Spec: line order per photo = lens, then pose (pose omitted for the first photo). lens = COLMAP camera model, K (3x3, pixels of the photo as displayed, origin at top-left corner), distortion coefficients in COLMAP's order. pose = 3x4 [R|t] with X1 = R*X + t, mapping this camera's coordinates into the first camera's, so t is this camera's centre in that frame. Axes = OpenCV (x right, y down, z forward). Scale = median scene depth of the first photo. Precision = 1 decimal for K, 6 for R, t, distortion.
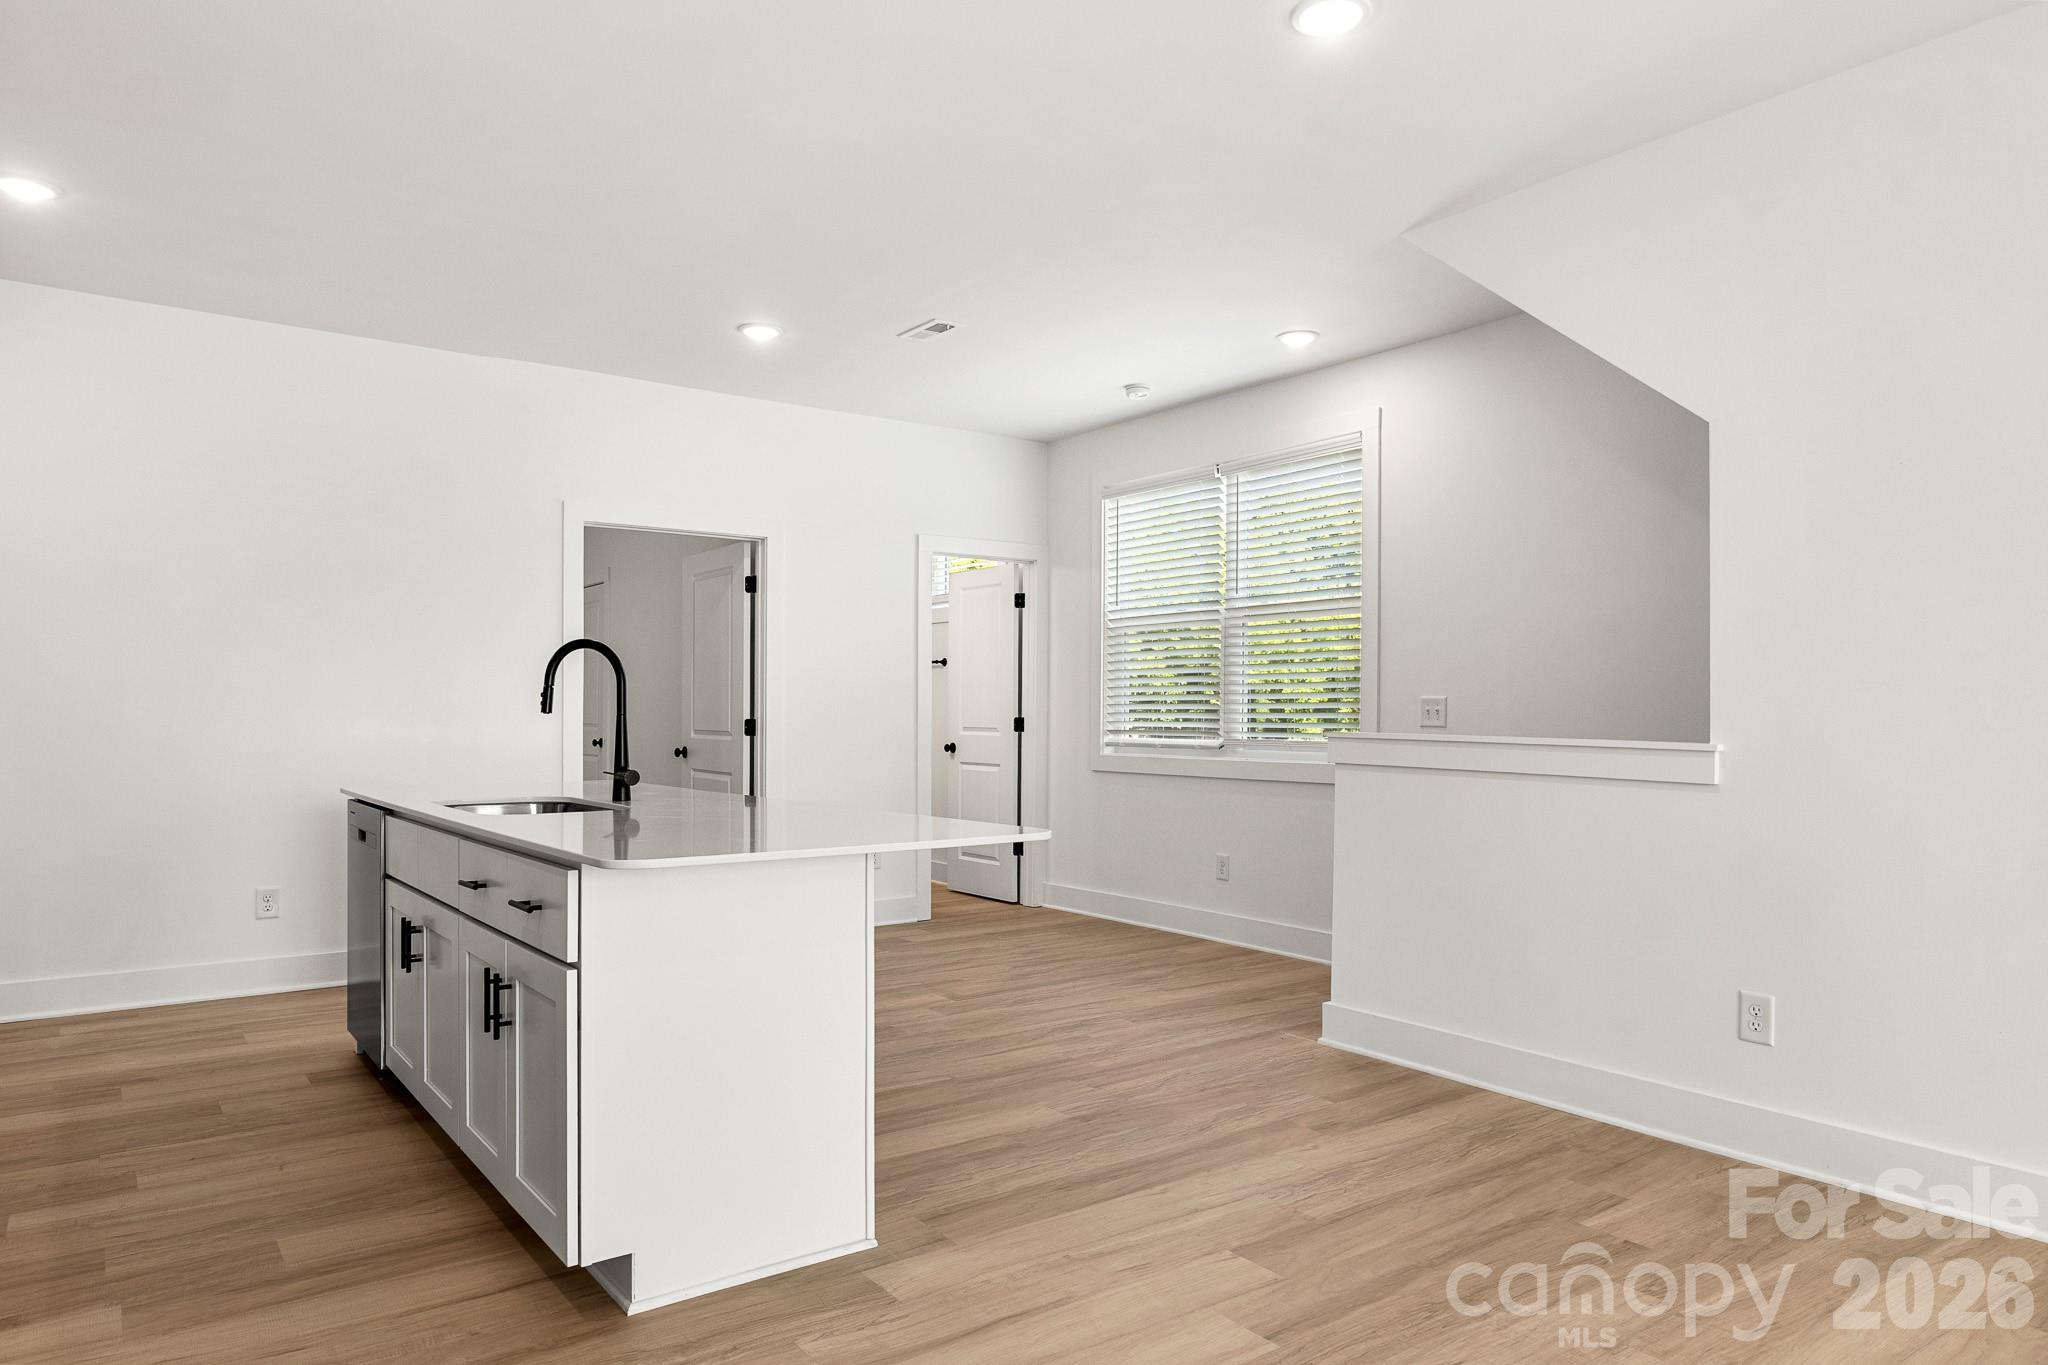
lens RADIAL K [[1287.7, 0, 1037.1], [0, 1287.7, 714.9], [0, 0, 1]] dist [-0.002866, -0.000562]
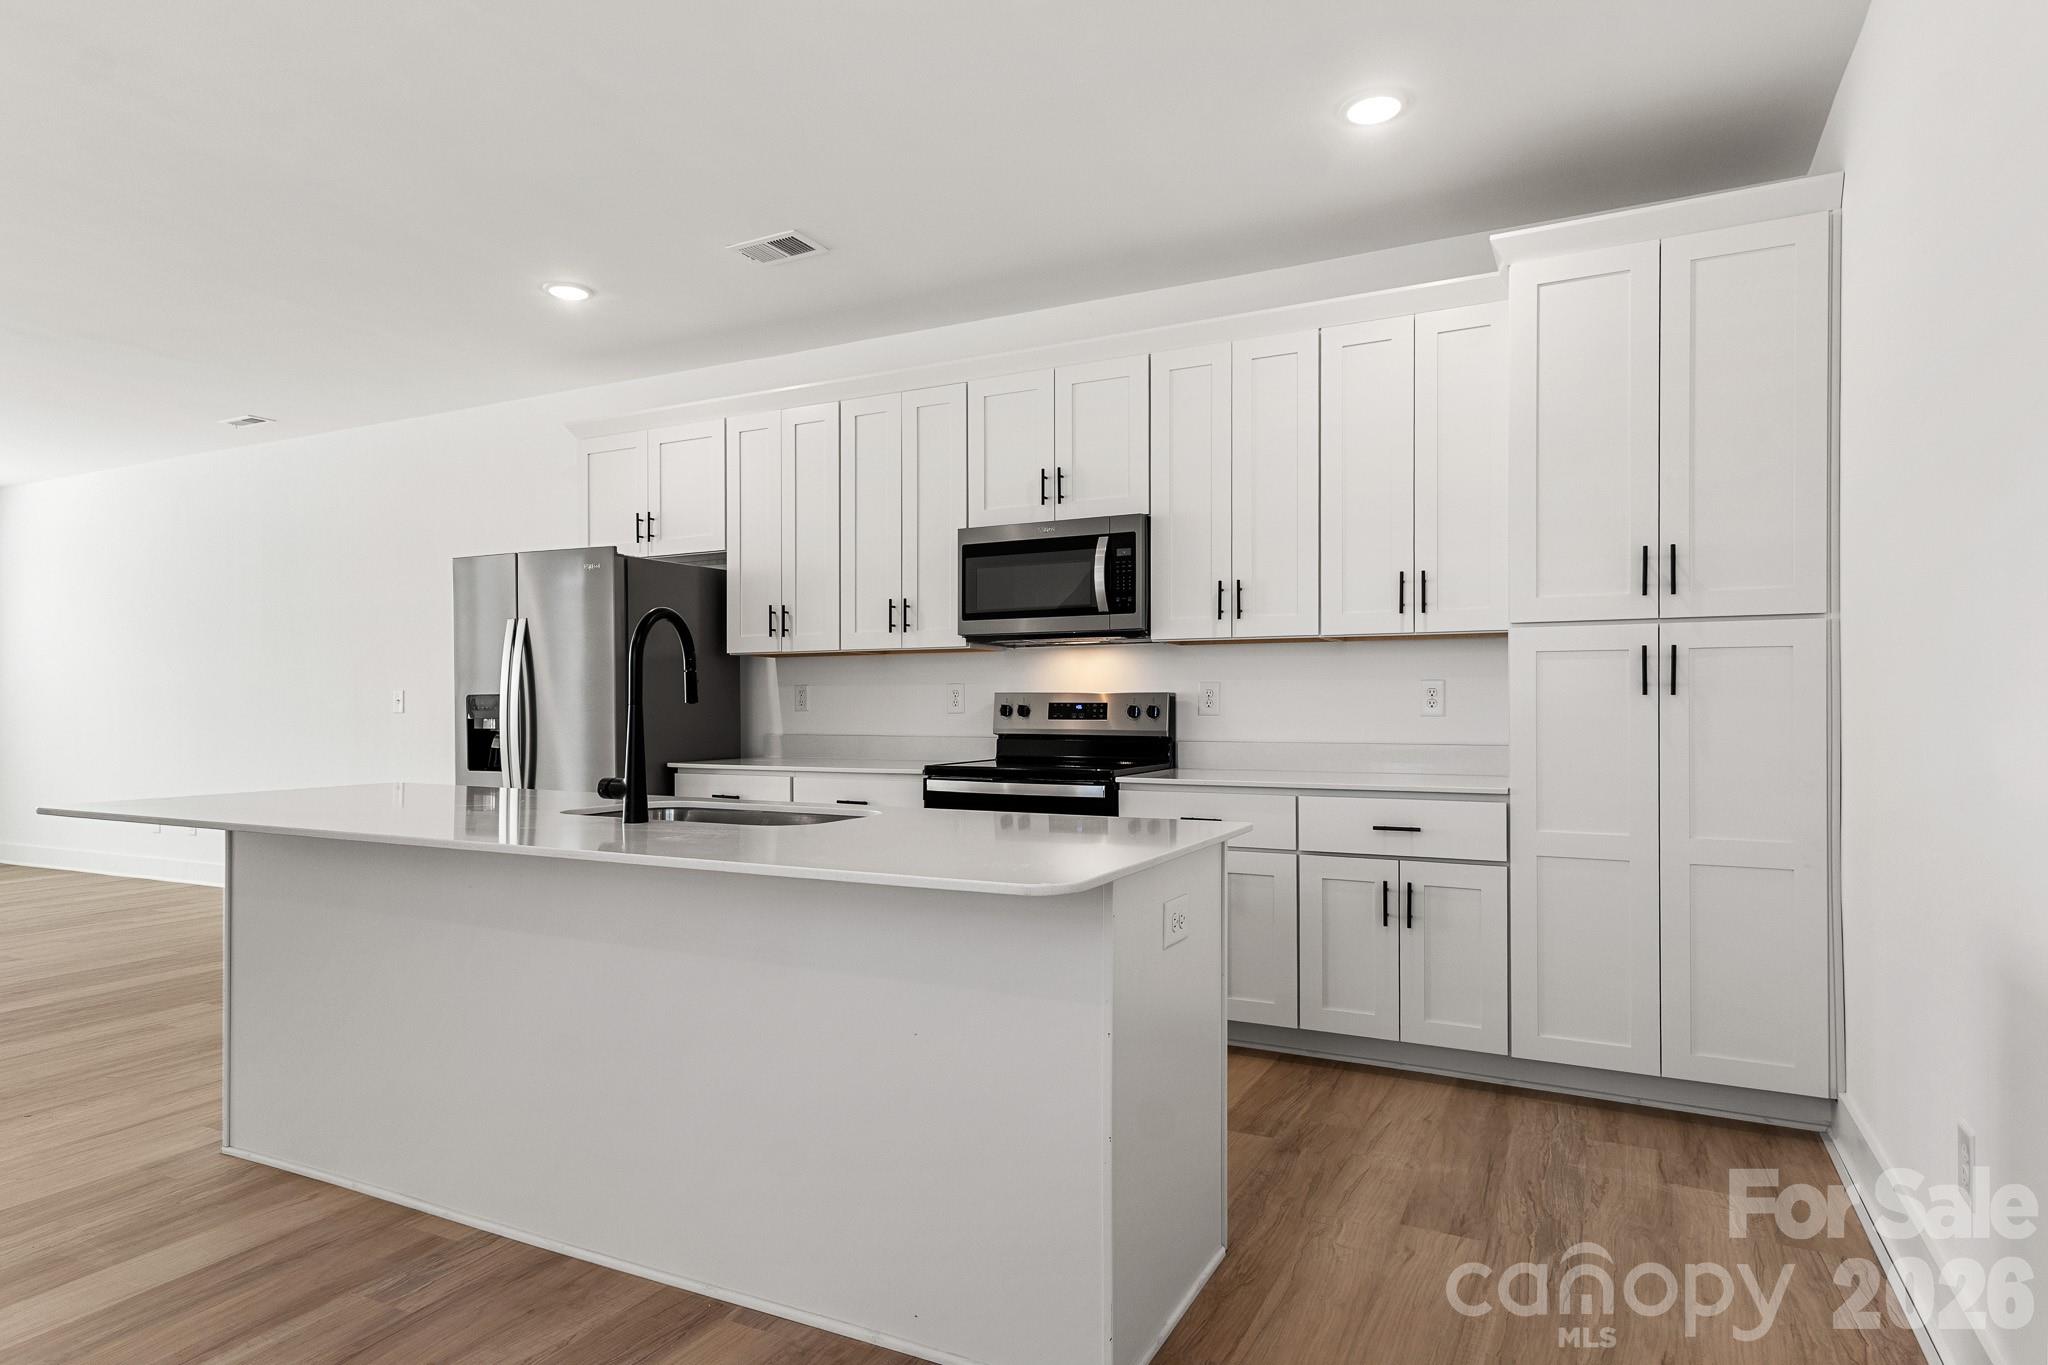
lens RADIAL K [[1149.4, 0, 1024.2], [0, 1149.4, 704.3], [0, 0, 1]] dist [0.018944, -0.001290]
pose [[-0.896675, 0.000282, -0.442689, -0.198277], [-0.000269, 0.999999, 0.001183, -0.001338], [0.442689, 0.001180, -0.896674, 1.444039]]
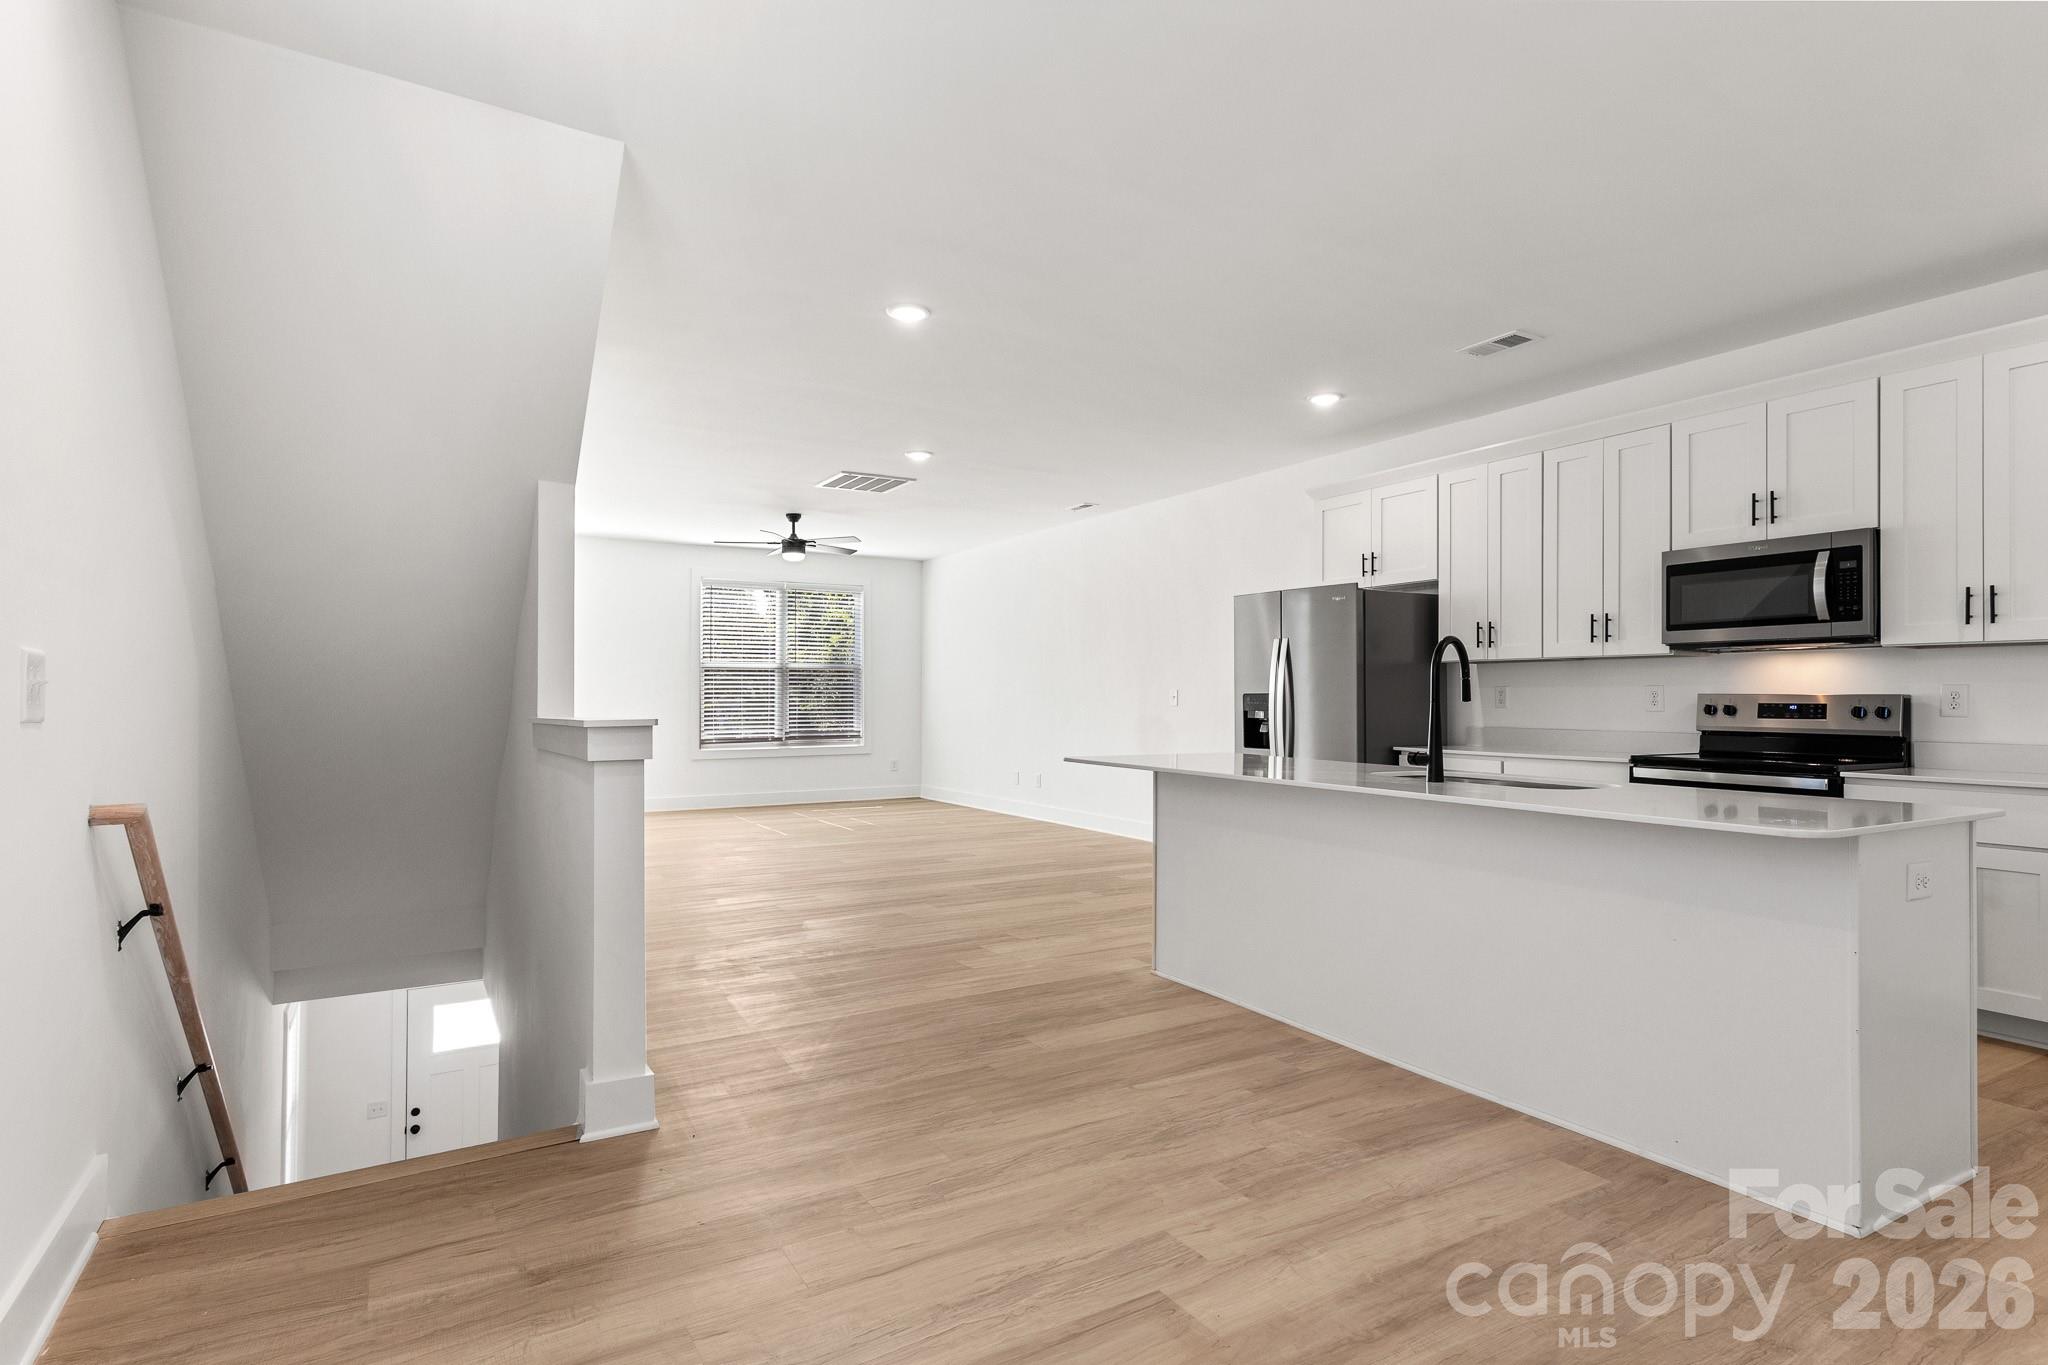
lens RADIAL K [[1040.7, 0, 1020.0], [0, 1040.7, 687.5], [0, 0, 1]] dist [0.014115, -0.001806]
pose [[-0.994126, -0.005868, 0.108070, -0.060565], [-0.006908, 0.999933, -0.009252, -0.002367], [-0.108009, -0.009944, -0.994100, 1.637095]]
